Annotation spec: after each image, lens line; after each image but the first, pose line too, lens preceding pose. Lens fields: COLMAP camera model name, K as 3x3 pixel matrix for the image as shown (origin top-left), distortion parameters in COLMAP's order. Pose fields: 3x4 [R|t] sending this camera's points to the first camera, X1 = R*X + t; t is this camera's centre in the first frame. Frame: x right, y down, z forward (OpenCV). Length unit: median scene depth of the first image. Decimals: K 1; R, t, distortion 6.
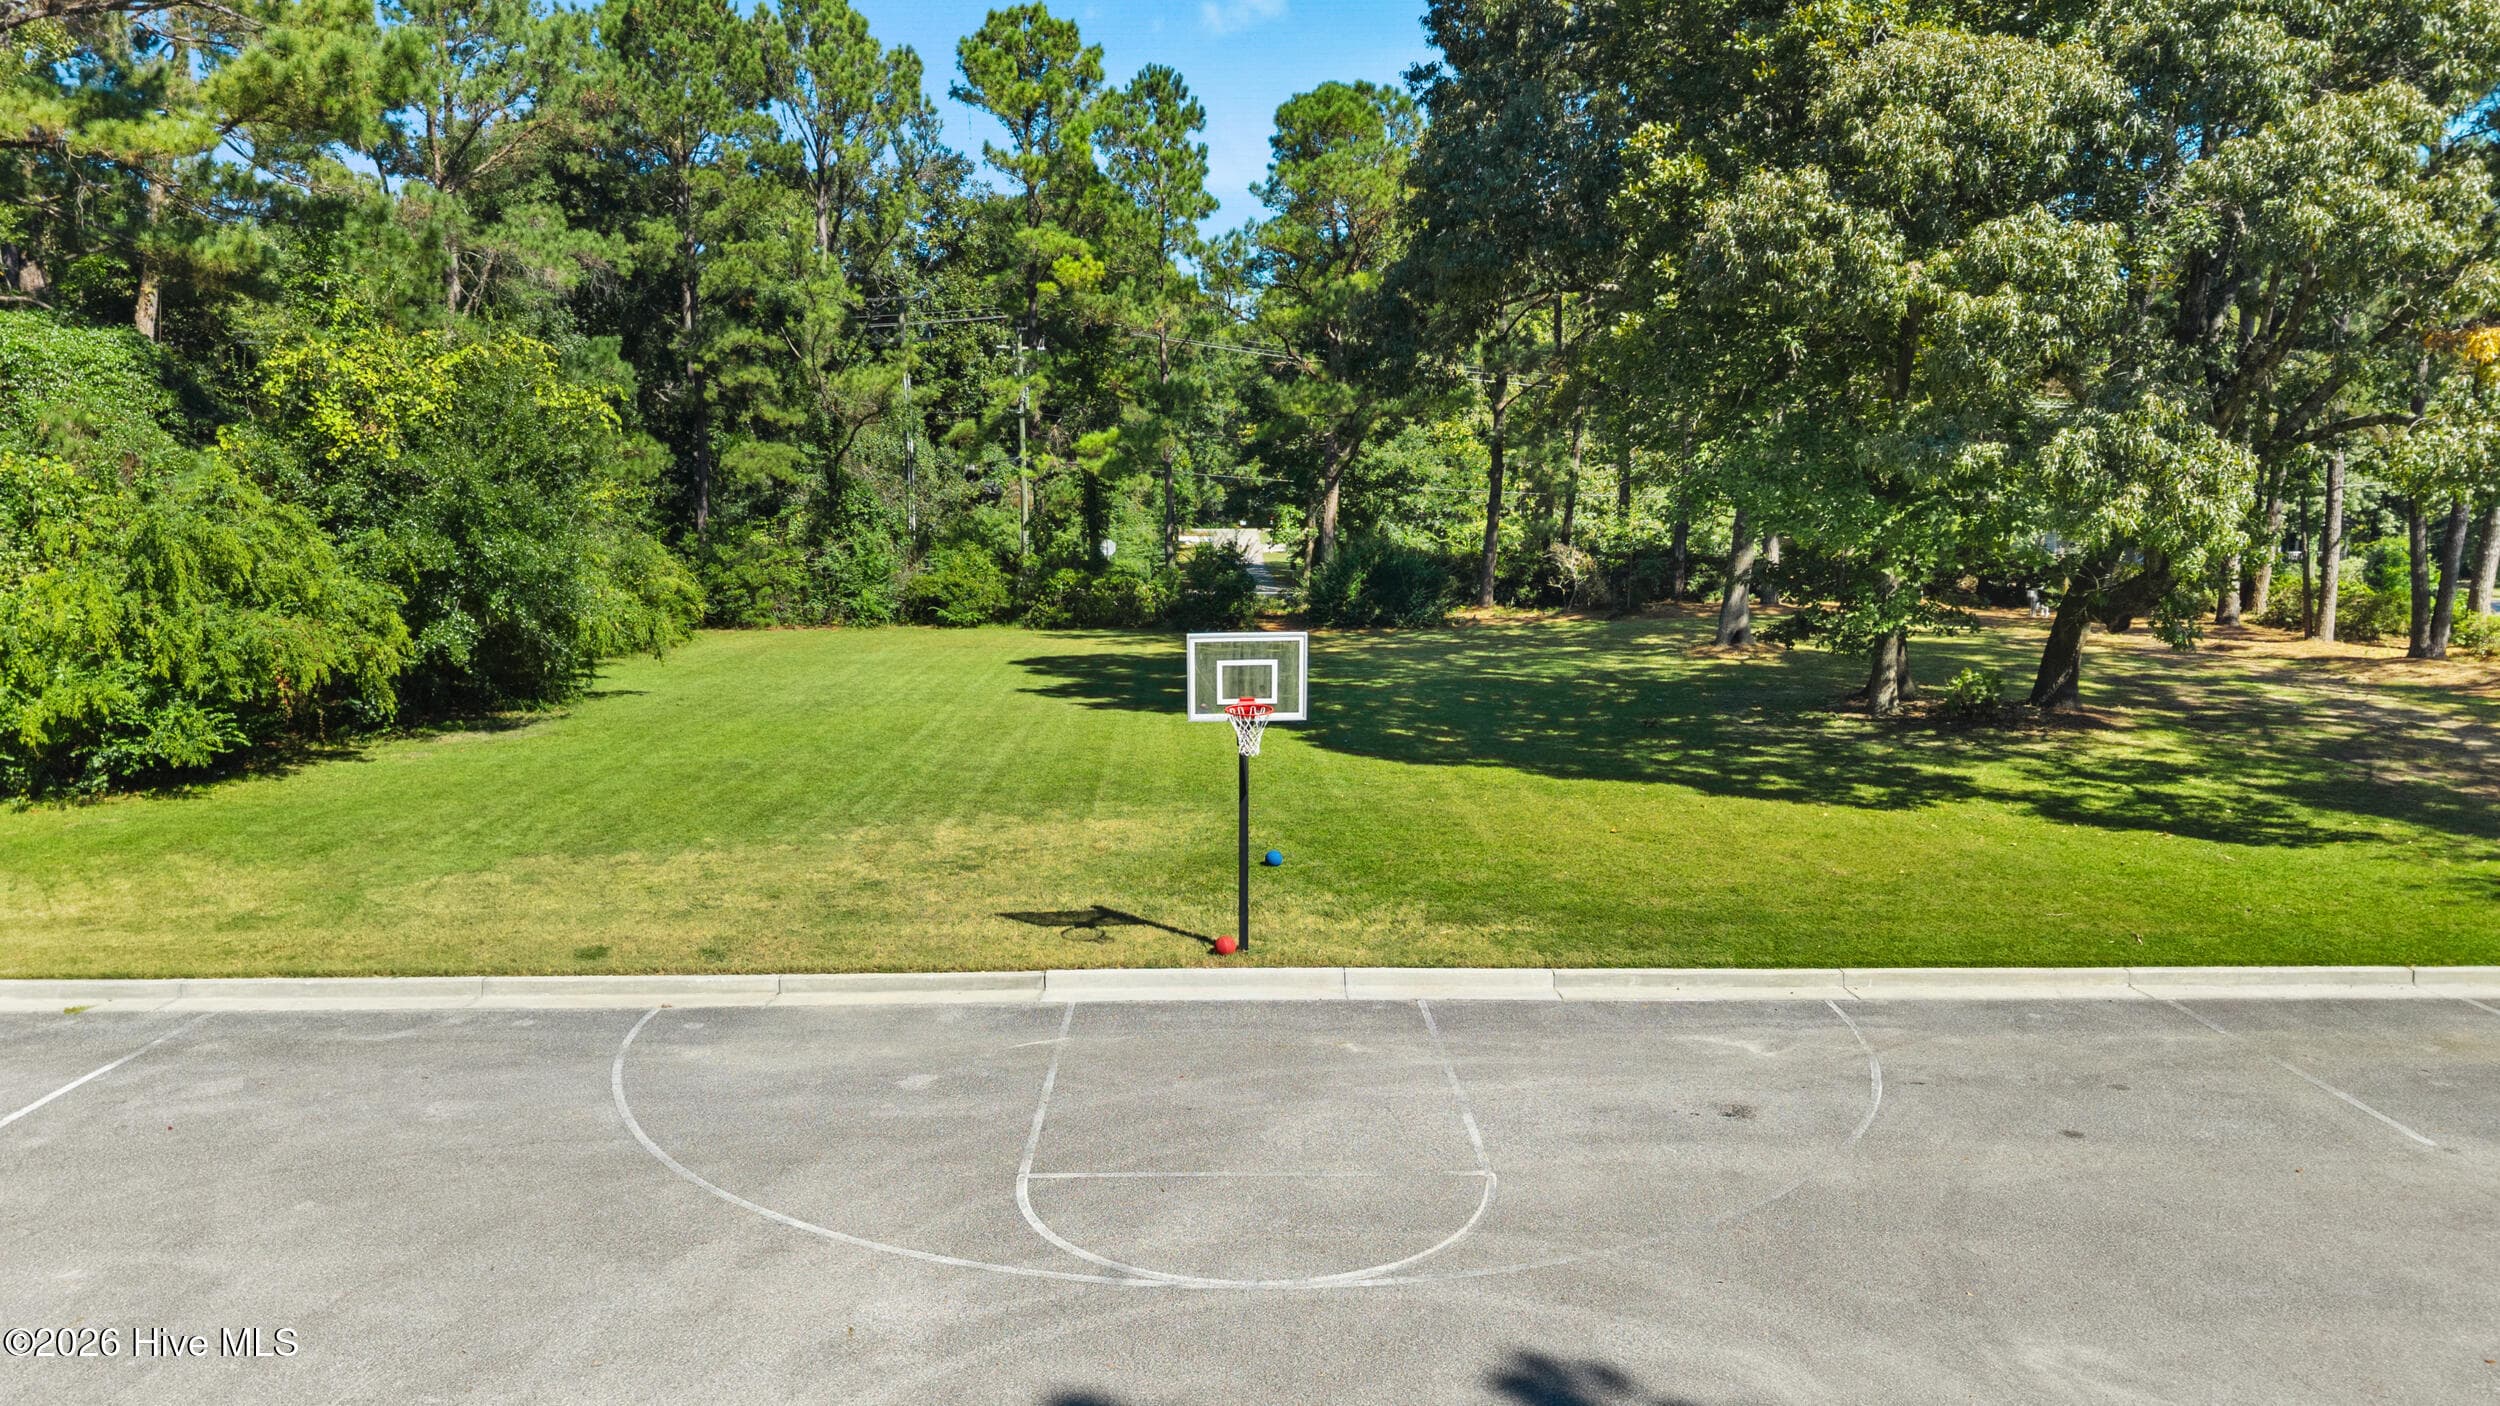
lens RADIAL K [[1659.4, 0, 1260.1], [0, 1659.4, 710.3], [0, 0, 1]] dist [0.030160, -0.038651]
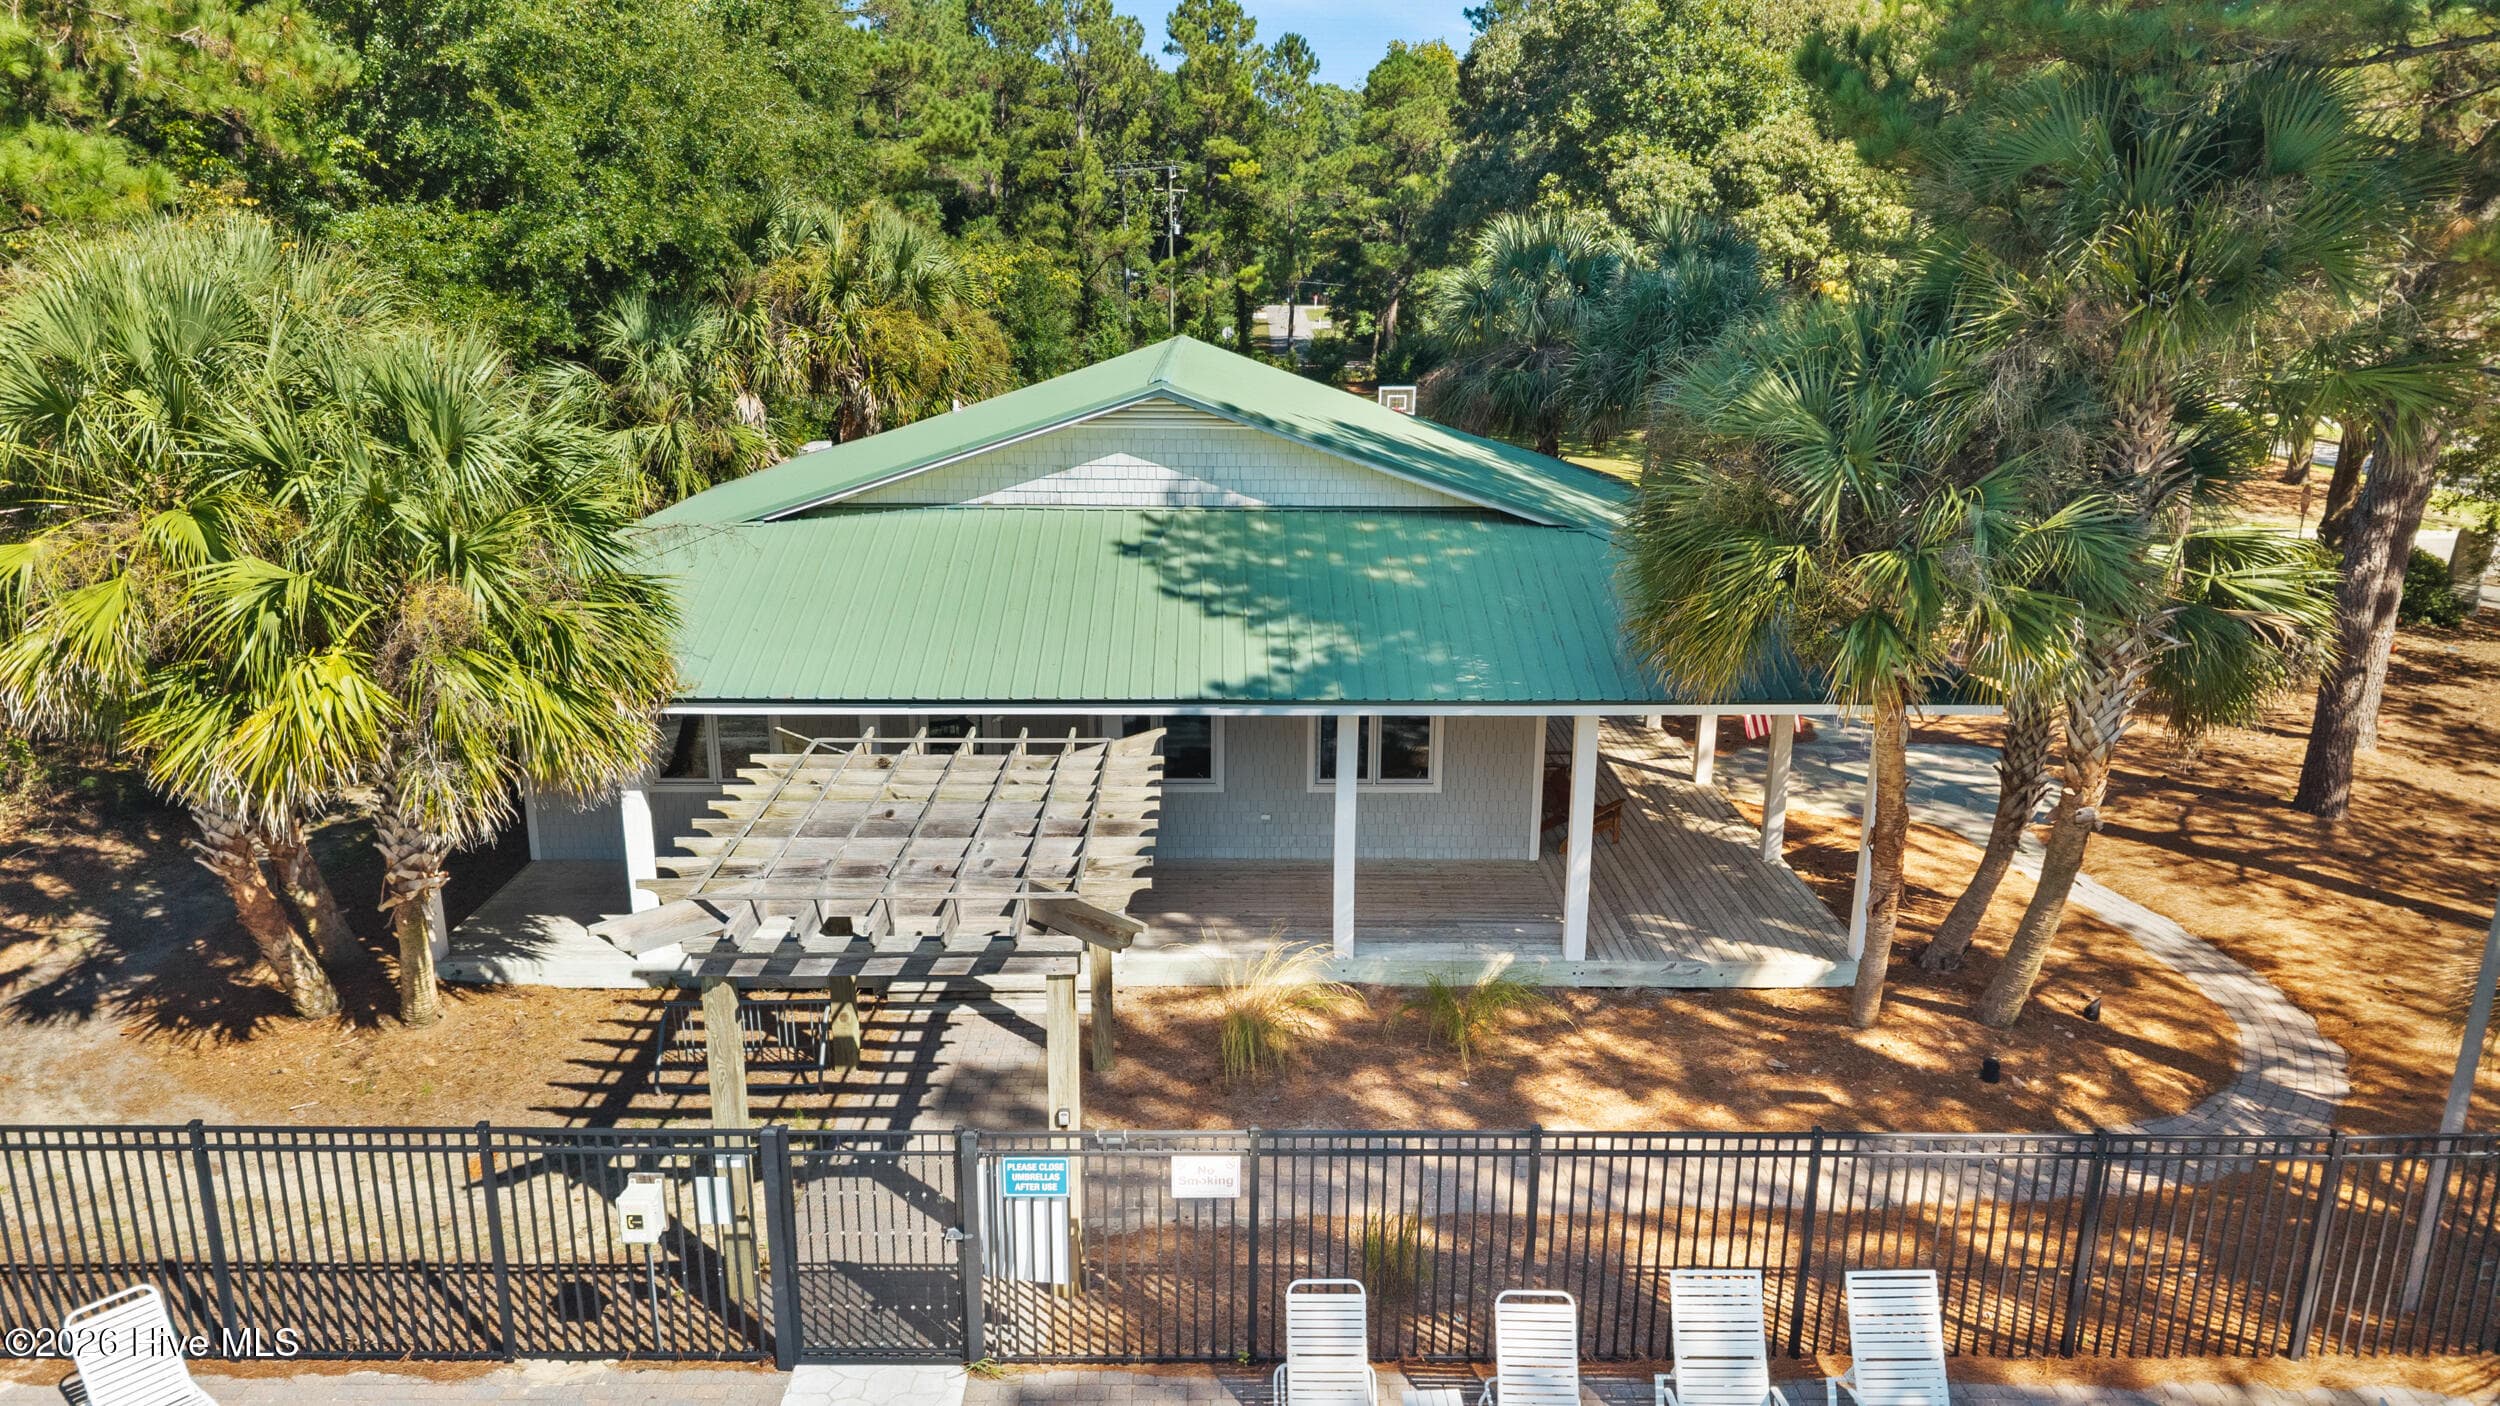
lens RADIAL K [[1659.4, 0, 1260.1], [0, 1659.4, 710.3], [0, 0, 1]] dist [0.030160, -0.038651]
pose [[0.999917, 0.011353, -0.006044, -0.077905], [-0.010420, 0.990556, 0.136711, 0.043752], [0.007539, -0.136637, 0.990593, -0.714973]]
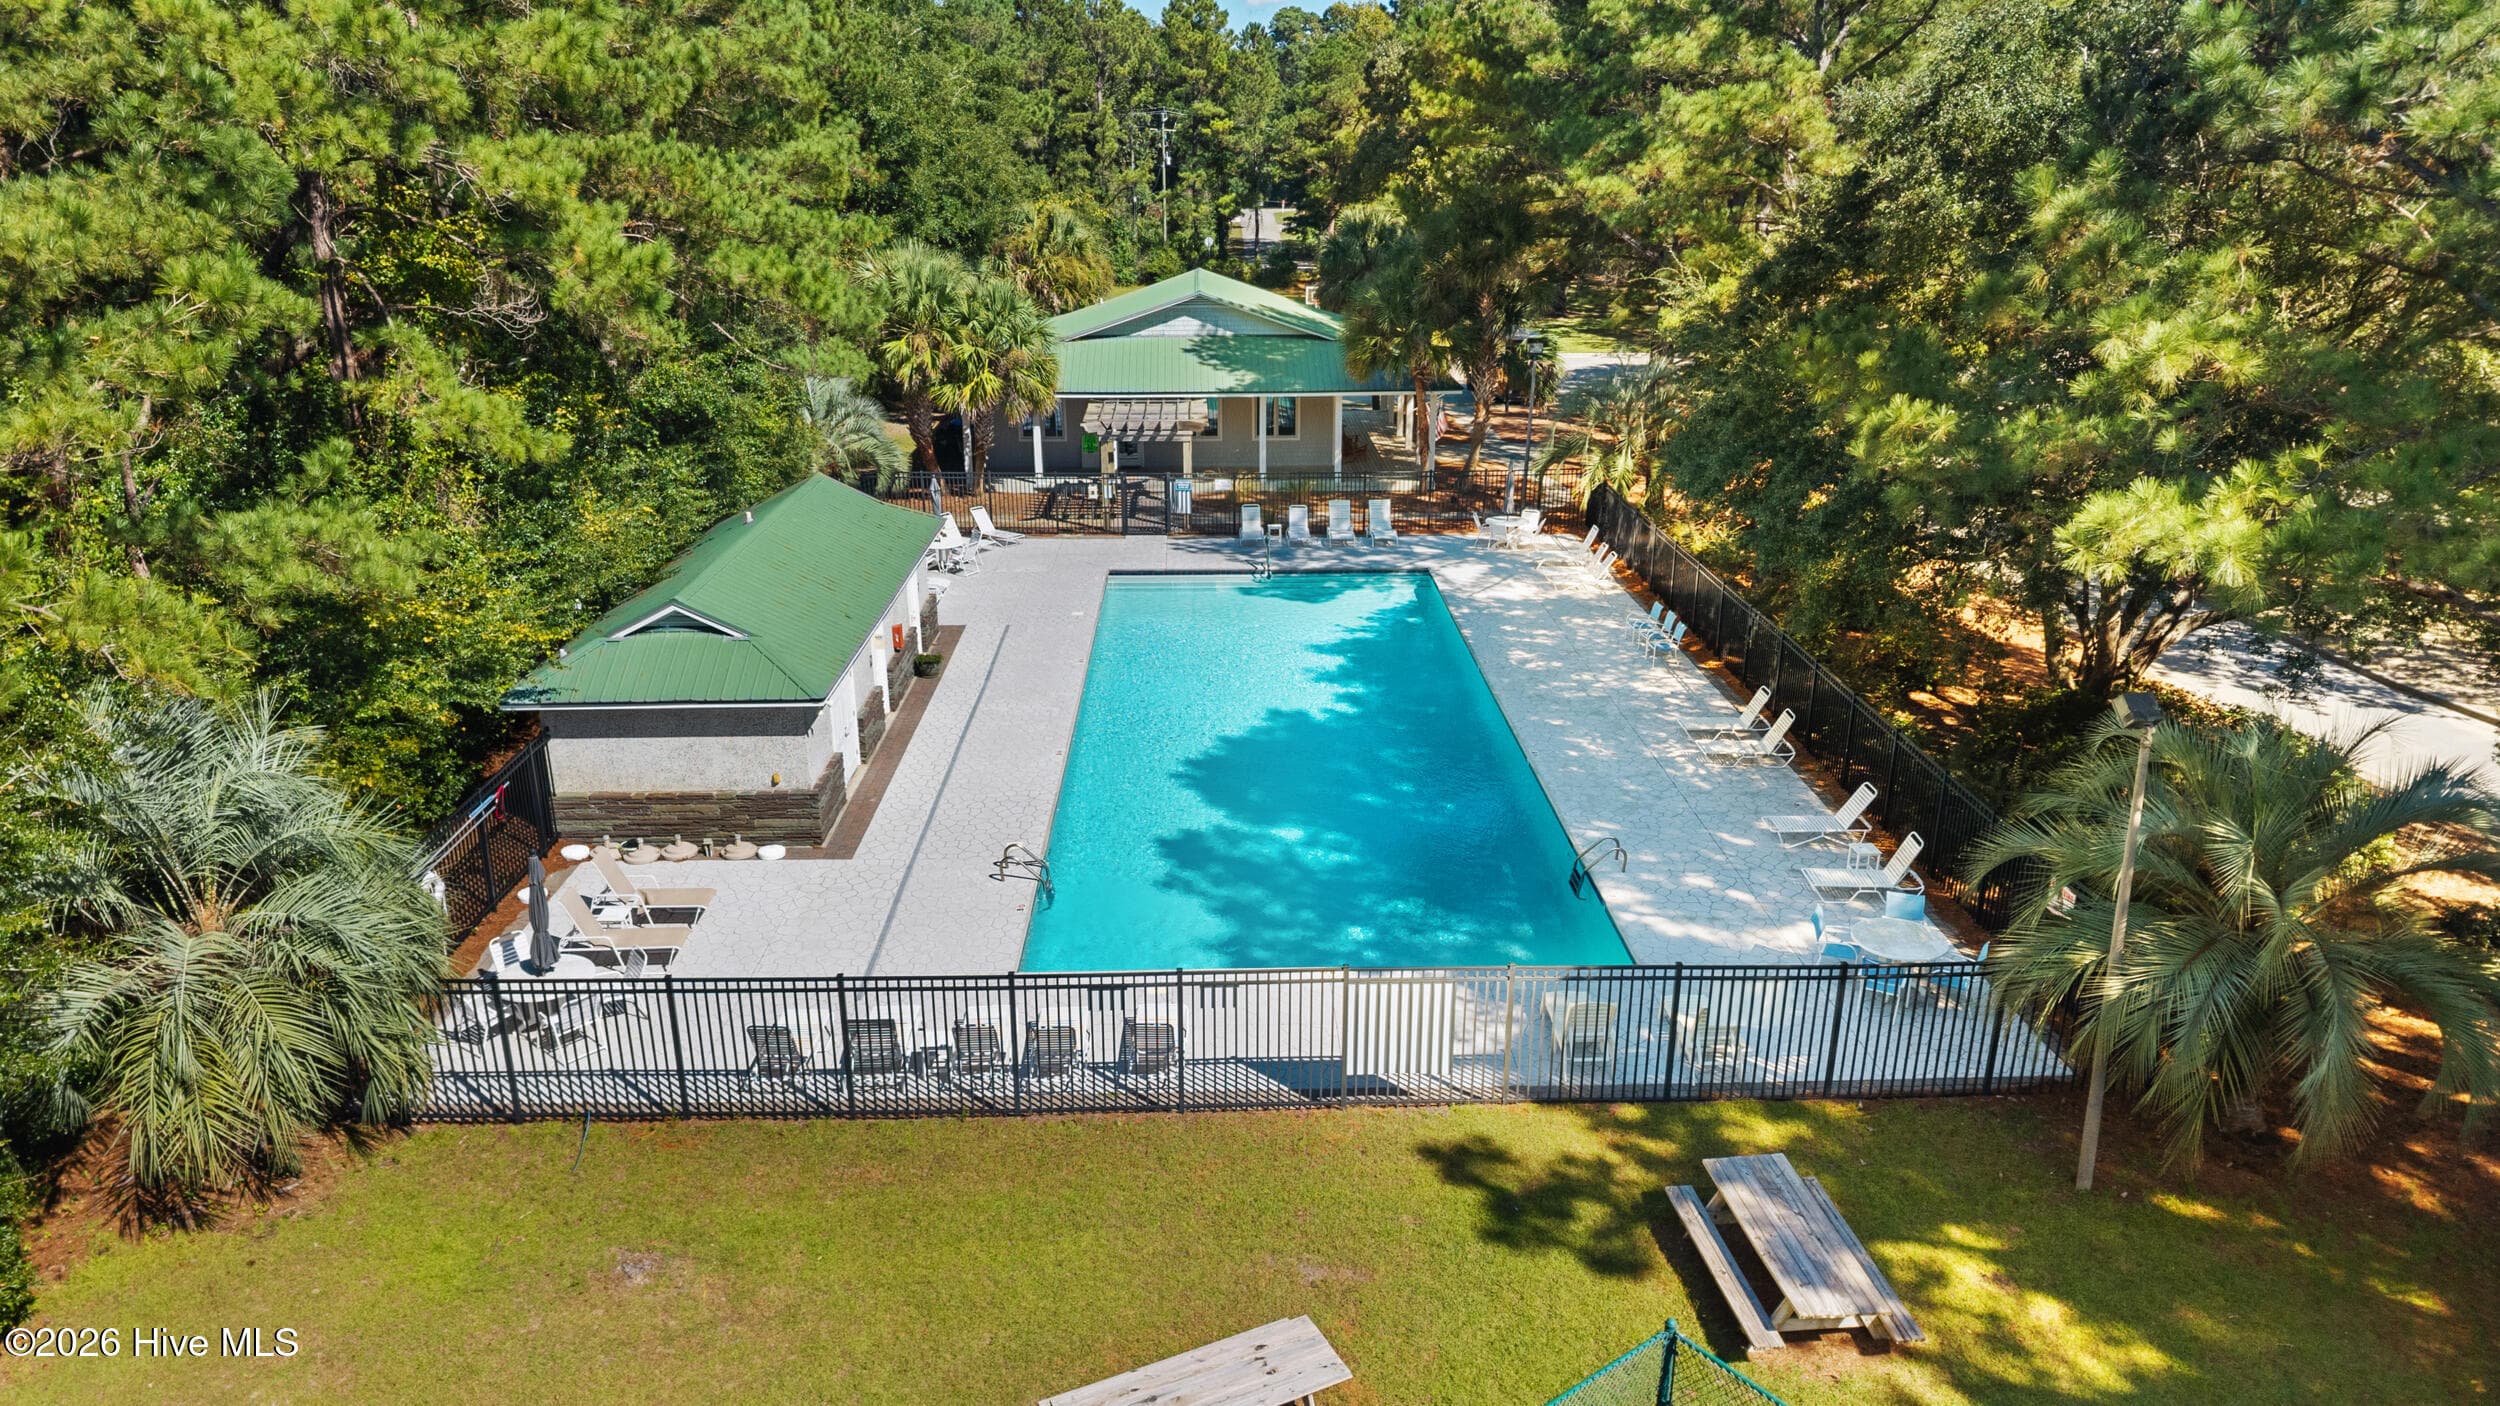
lens RADIAL K [[1659.4, 0, 1260.1], [0, 1659.4, 710.3], [0, 0, 1]] dist [0.030160, -0.038651]
pose [[0.999983, -0.001504, 0.005719, -0.070060], [0.000345, 0.980328, 0.197376, 0.072321], [-0.005904, -0.197371, 0.980311, -1.391618]]
